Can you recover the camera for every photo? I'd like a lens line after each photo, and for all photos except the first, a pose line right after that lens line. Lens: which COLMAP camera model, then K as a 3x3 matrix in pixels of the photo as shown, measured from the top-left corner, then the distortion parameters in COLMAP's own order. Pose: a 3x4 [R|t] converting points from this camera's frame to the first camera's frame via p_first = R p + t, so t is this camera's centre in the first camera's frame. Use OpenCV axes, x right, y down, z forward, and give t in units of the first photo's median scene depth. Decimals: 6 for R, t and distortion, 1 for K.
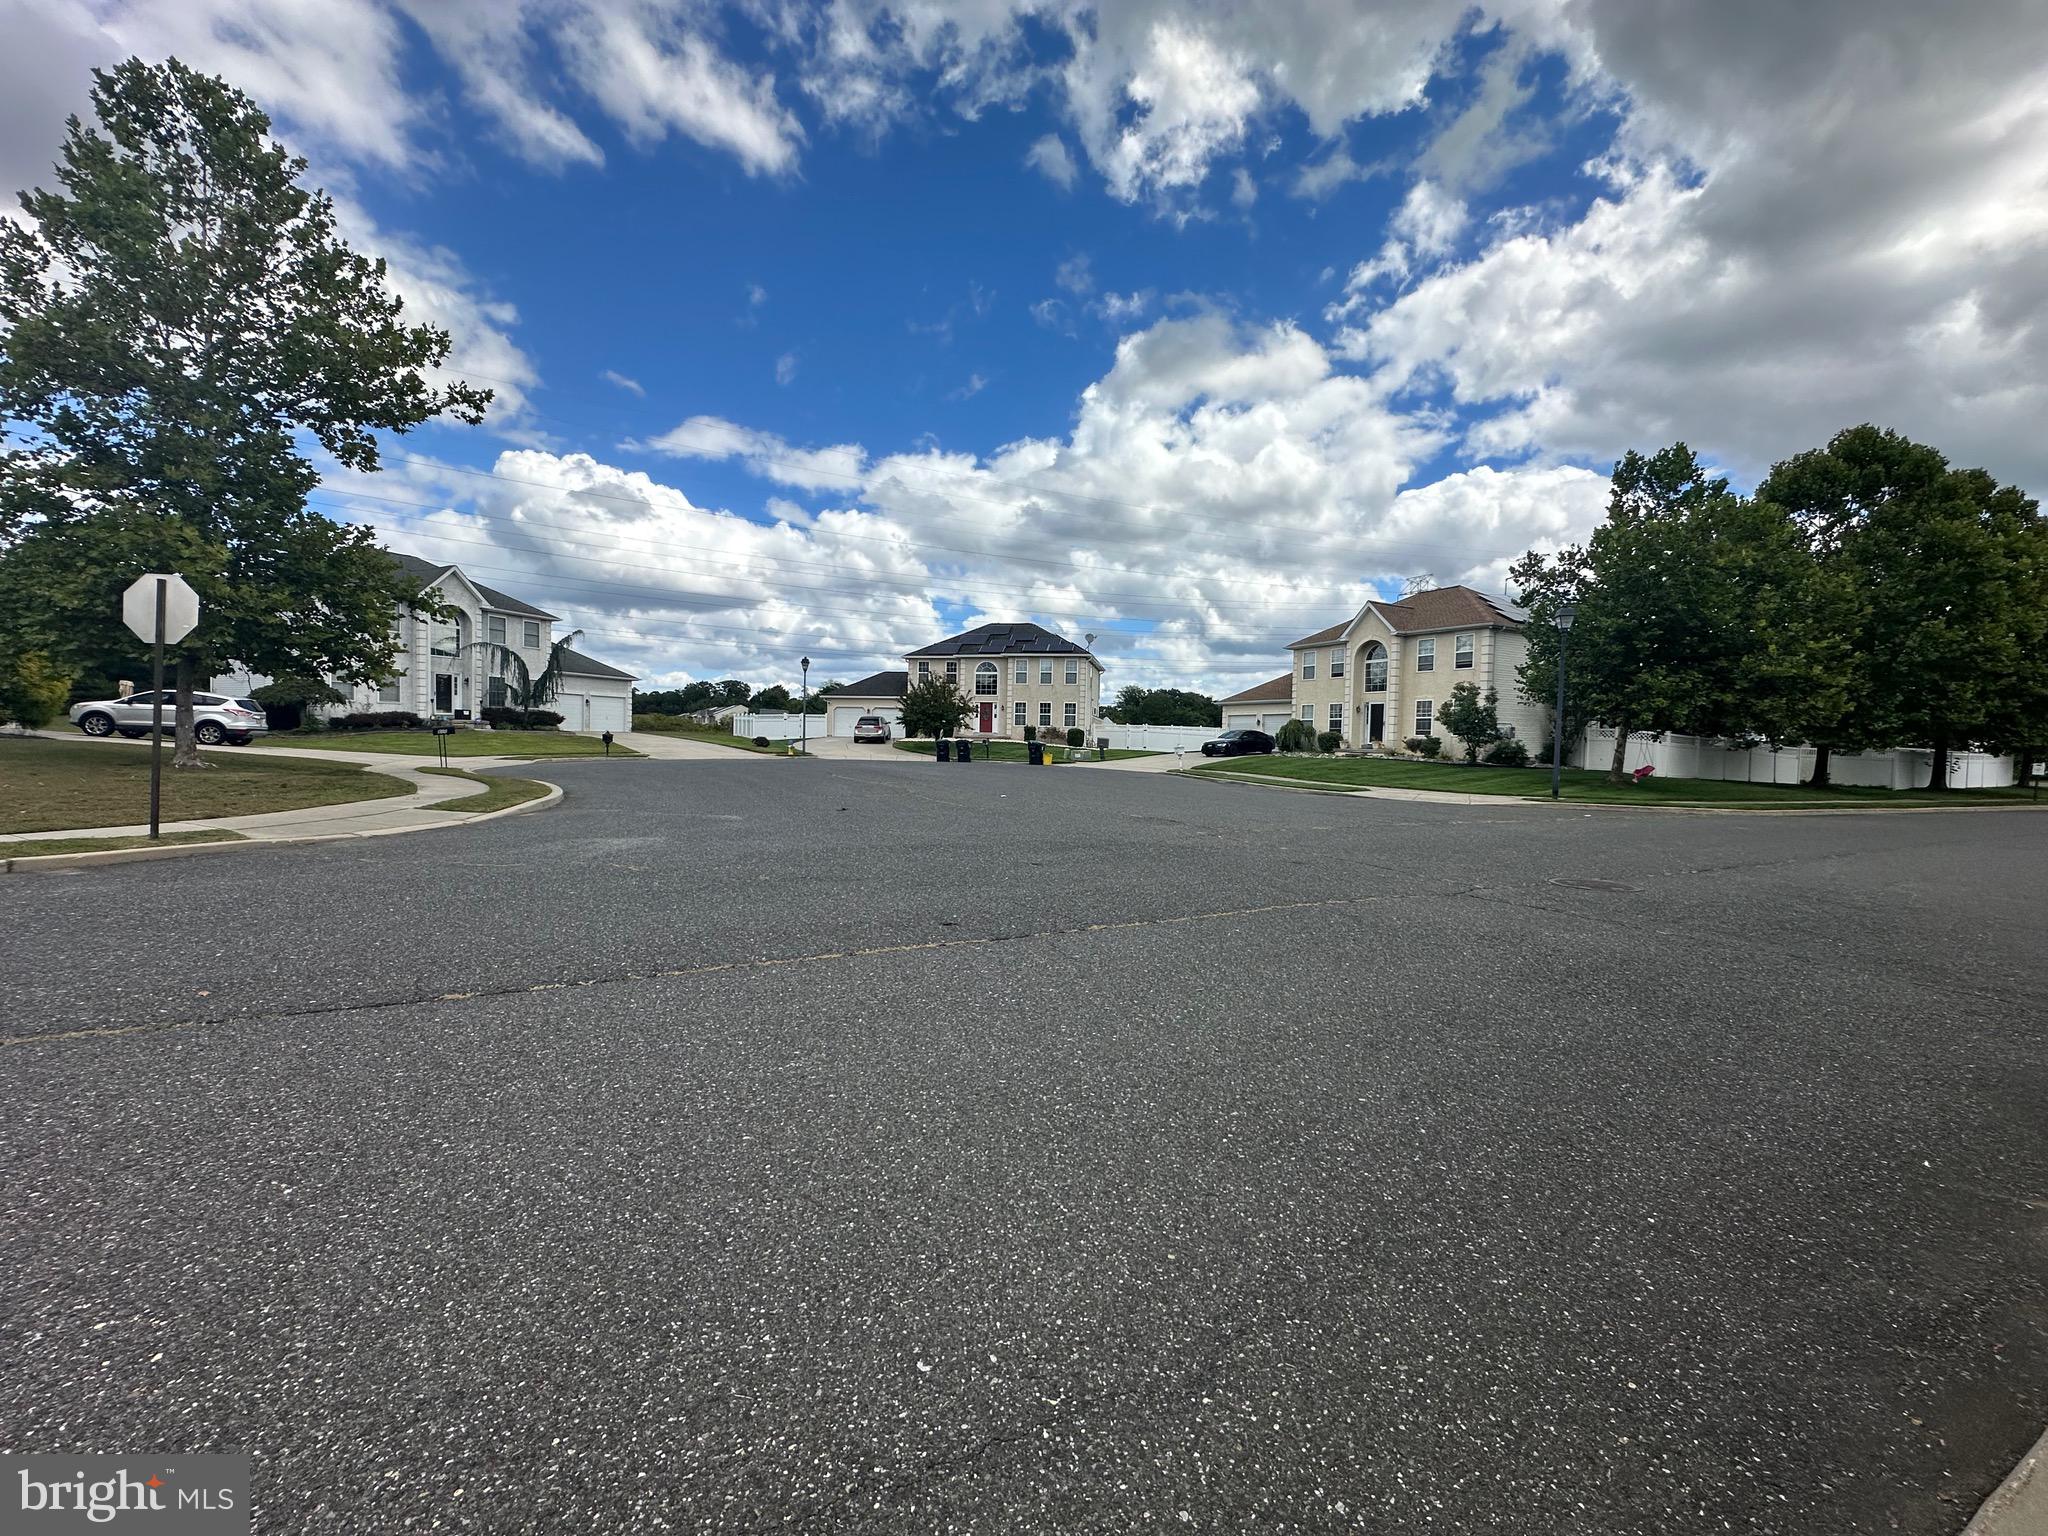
lens RADIAL K [[813.9, 0, 1024.0], [0, 813.9, 753.8], [0, 0, 1]] dist [-0.001140, 0.000533]
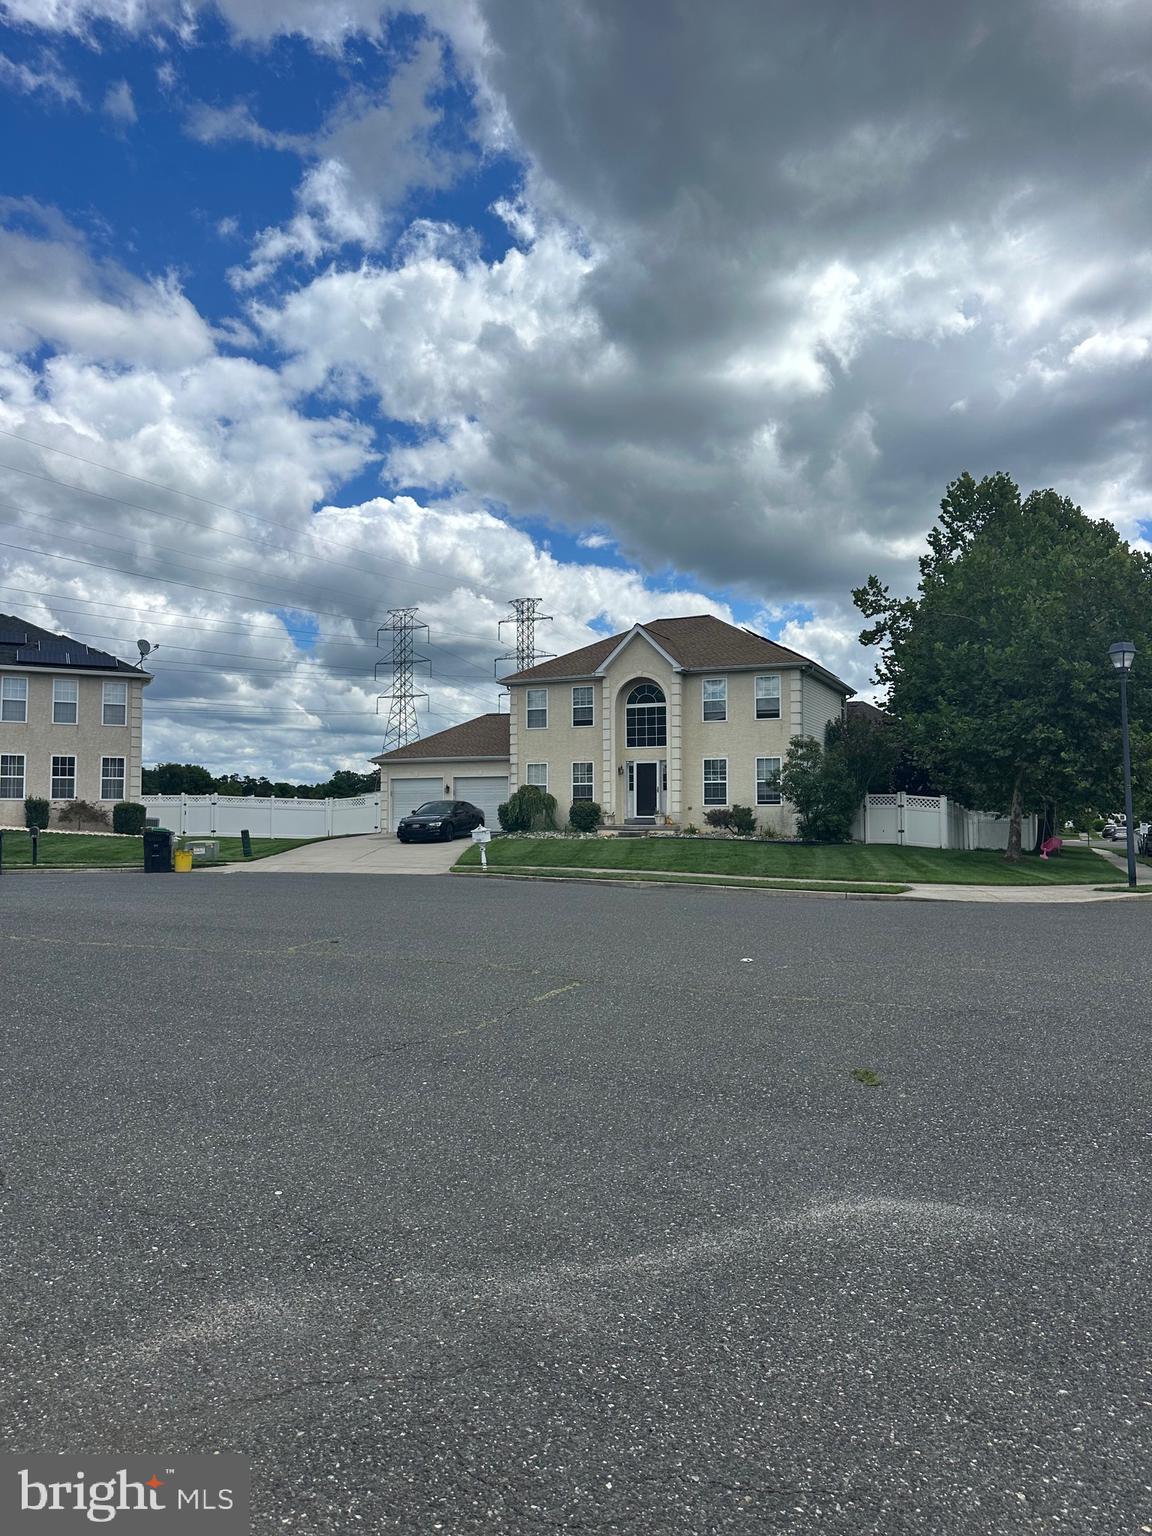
lens RADIAL K [[1040.3, 0, 576.0], [0, 1040.3, 768.0], [0, 0, 1]] dist [0.078257, -0.170236]
pose [[0.778281, 0.004106, 0.627903, -0.180781], [0.030567, 0.998545, -0.044418, -0.014697], [-0.627172, 0.053763, 0.777023, 0.262675]]
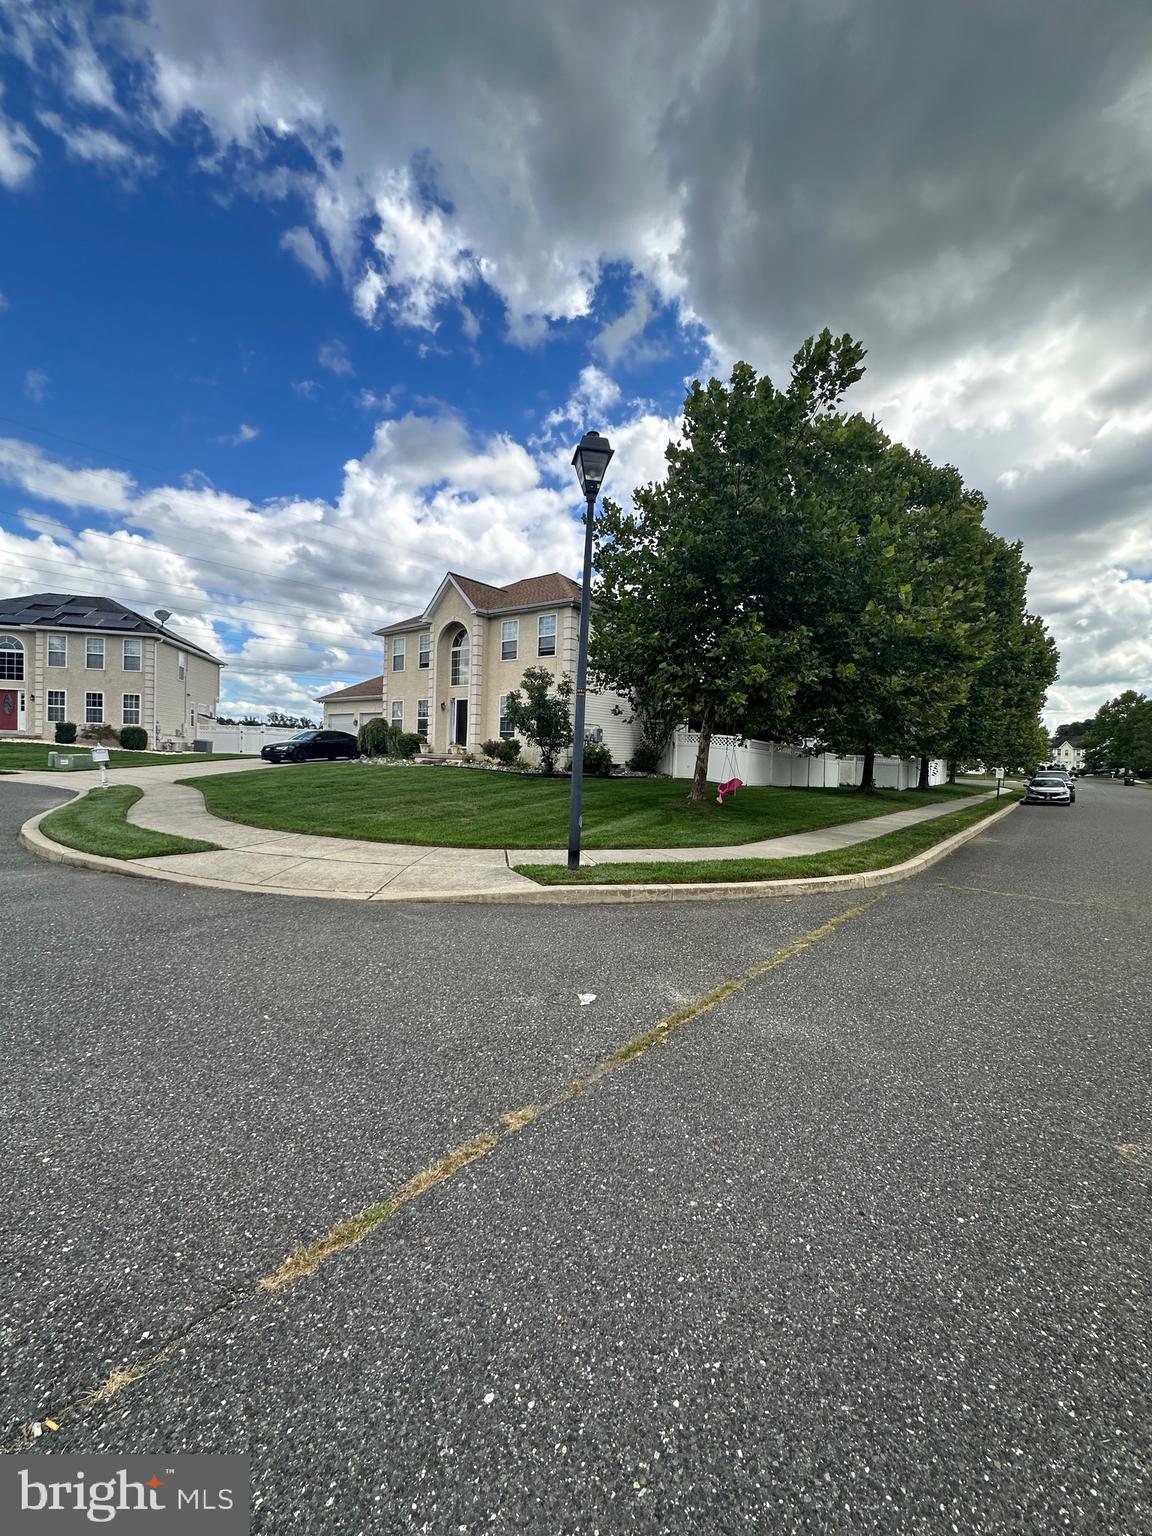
lens RADIAL K [[610.4, 0, 574.9], [0, 610.4, 754.8], [0, 0, 1]] dist [-0.001140, 0.000533]
pose [[0.913046, 0.003450, 0.407841, 0.245267], [-0.001689, 0.999988, -0.004677, -0.002066], [-0.407852, 0.003582, 0.913041, 0.330606]]
